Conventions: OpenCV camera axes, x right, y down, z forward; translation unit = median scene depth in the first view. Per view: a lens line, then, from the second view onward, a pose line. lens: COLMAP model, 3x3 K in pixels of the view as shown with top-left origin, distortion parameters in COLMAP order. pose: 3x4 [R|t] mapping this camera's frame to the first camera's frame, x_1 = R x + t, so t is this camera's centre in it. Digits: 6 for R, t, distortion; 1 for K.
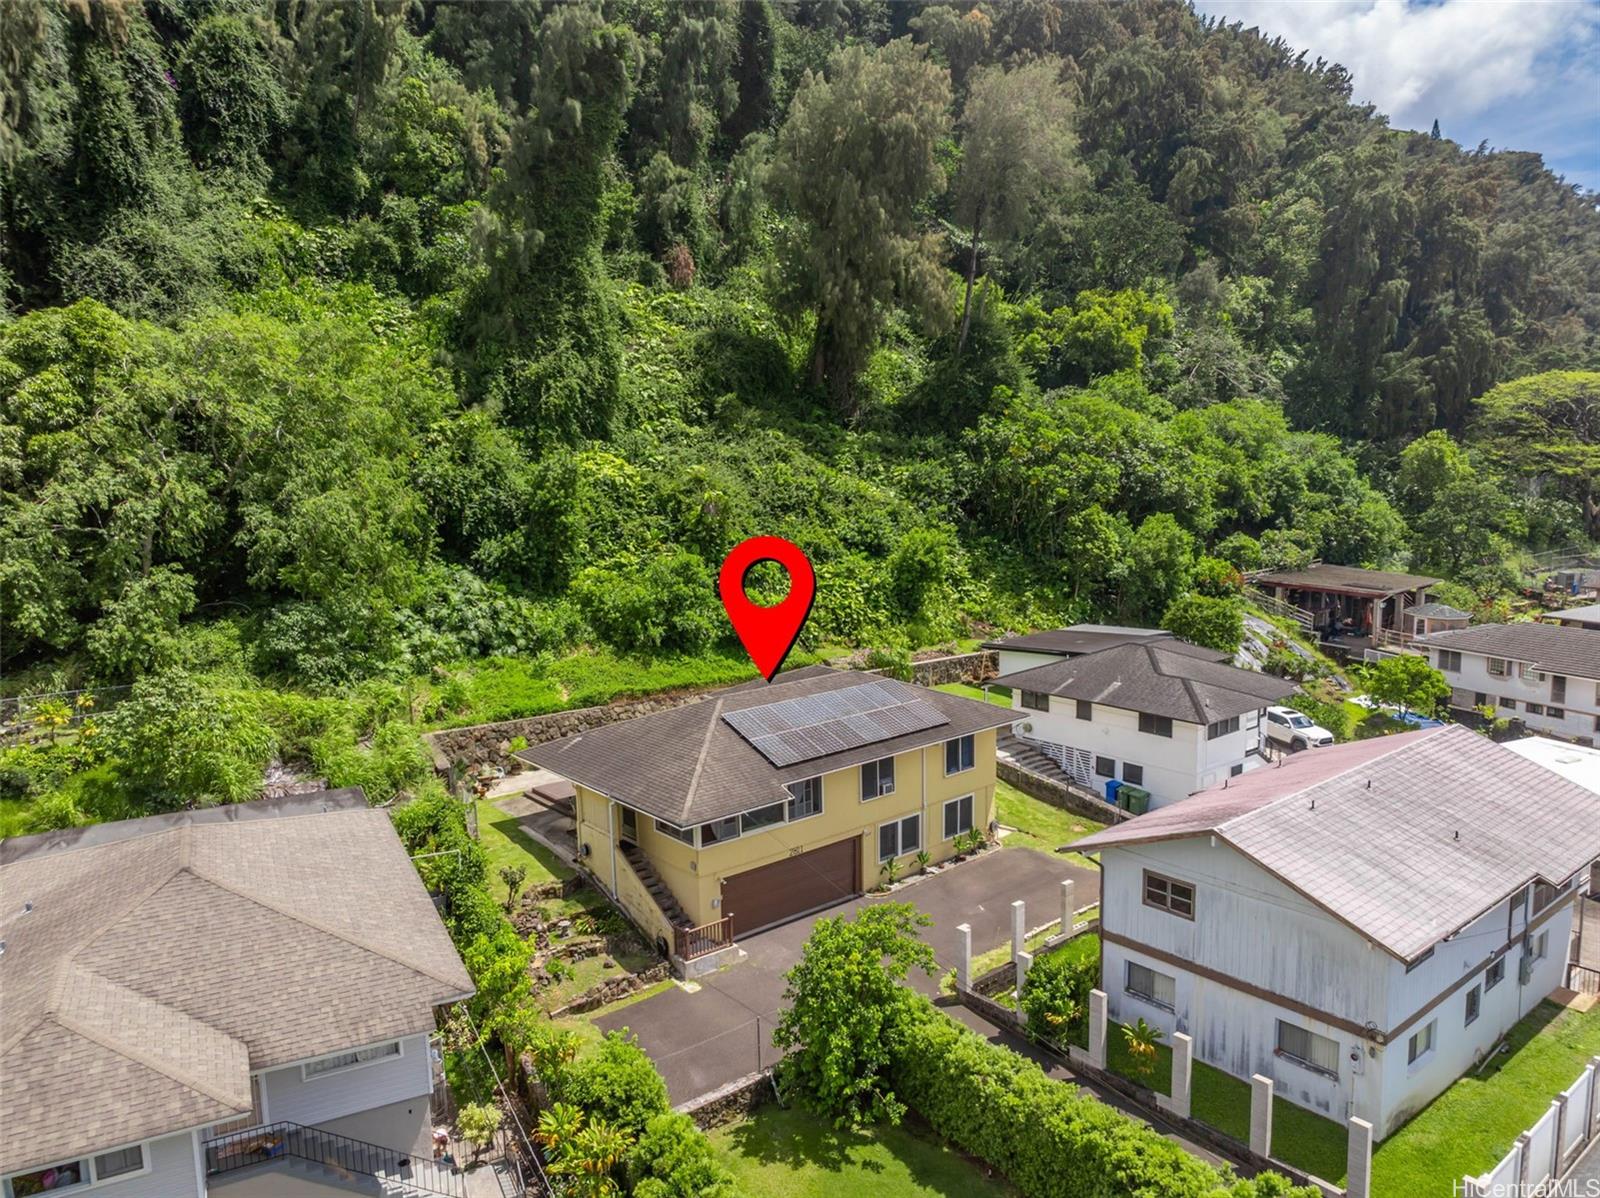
lens RADIAL K [[1180.4, 0, 800.0], [0, 1180.4, 599.0], [0, 0, 1]] dist [-0.048923, -0.000873]
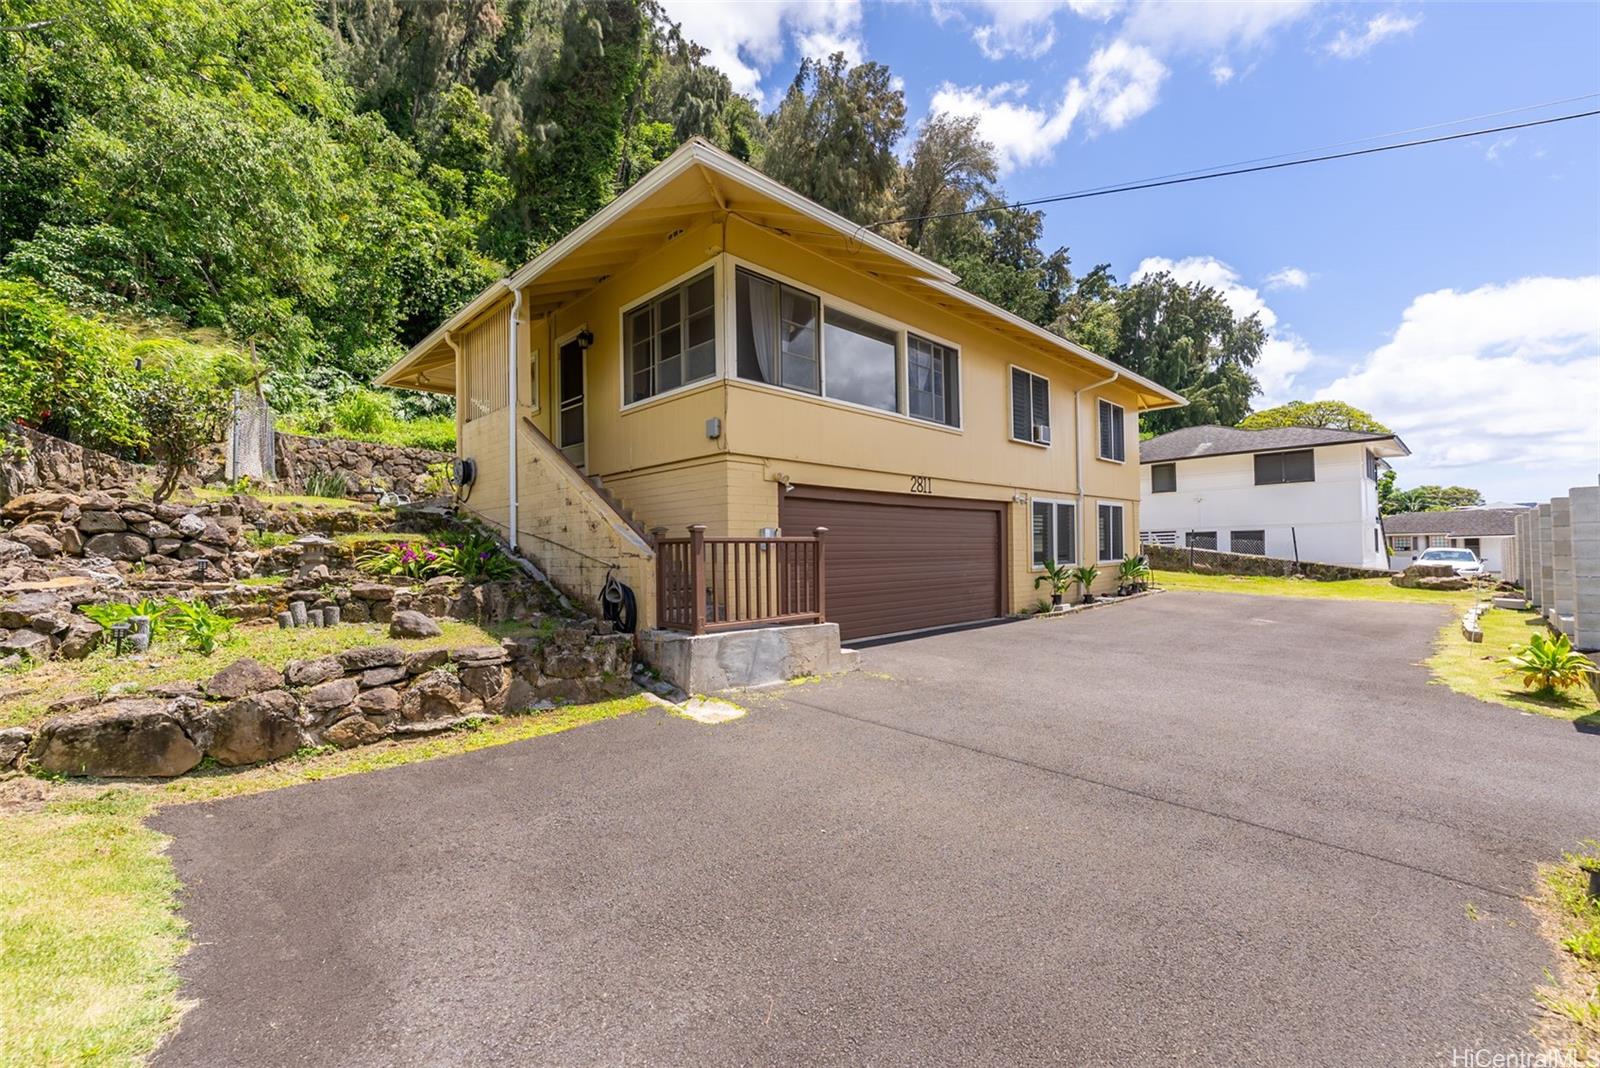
lens RADIAL K [[658.9, 0, 800.0], [0, 658.9, 534.0], [0, 0, 1]] dist [-0.001705, -0.000109]
pose [[0.996420, 0.001771, 0.084517, -0.064224], [0.013546, 0.983516, -0.180313, 0.239490], [-0.083443, 0.180813, 0.979971, 0.629637]]
